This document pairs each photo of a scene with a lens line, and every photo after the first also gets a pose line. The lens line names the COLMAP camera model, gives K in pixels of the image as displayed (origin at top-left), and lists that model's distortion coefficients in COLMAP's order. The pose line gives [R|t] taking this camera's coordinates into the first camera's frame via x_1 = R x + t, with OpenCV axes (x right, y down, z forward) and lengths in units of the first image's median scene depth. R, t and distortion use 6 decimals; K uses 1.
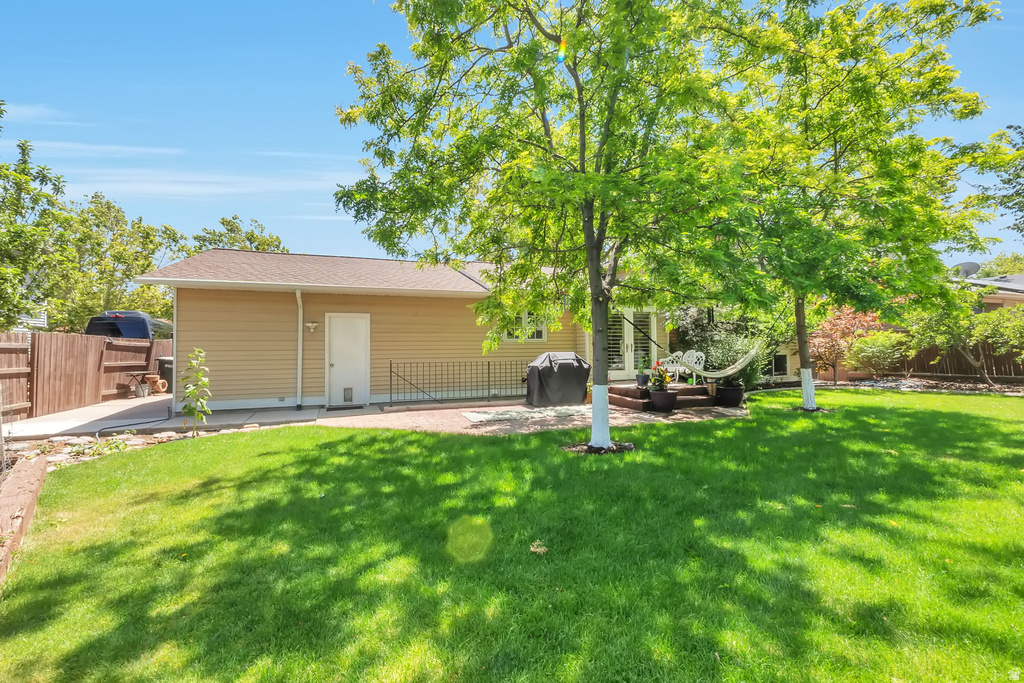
lens RADIAL K [[429.4, 0, 511.3], [0, 429.4, 338.1], [0, 0, 1]] dist [-0.000669, -0.000083]
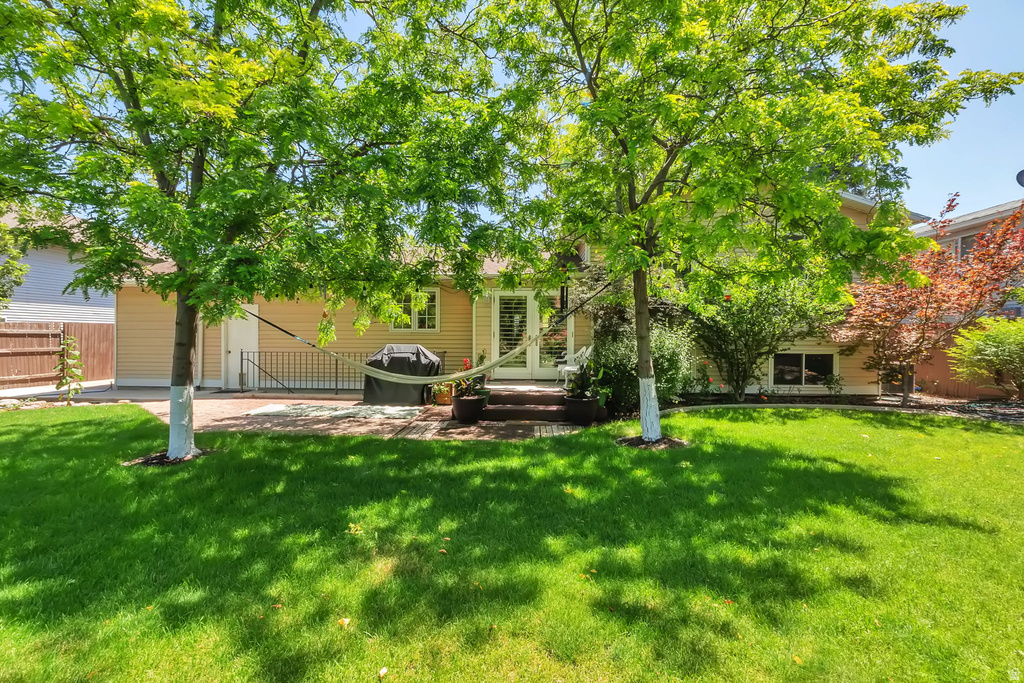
lens RADIAL K [[429.4, 0, 511.3], [0, 429.4, 338.1], [0, 0, 1]] dist [-0.000669, -0.000083]
pose [[0.911120, 0.013641, -0.411915, 0.714753], [-0.002890, 0.999639, 0.026713, -0.004239], [0.412130, -0.023148, 0.910831, 0.301249]]
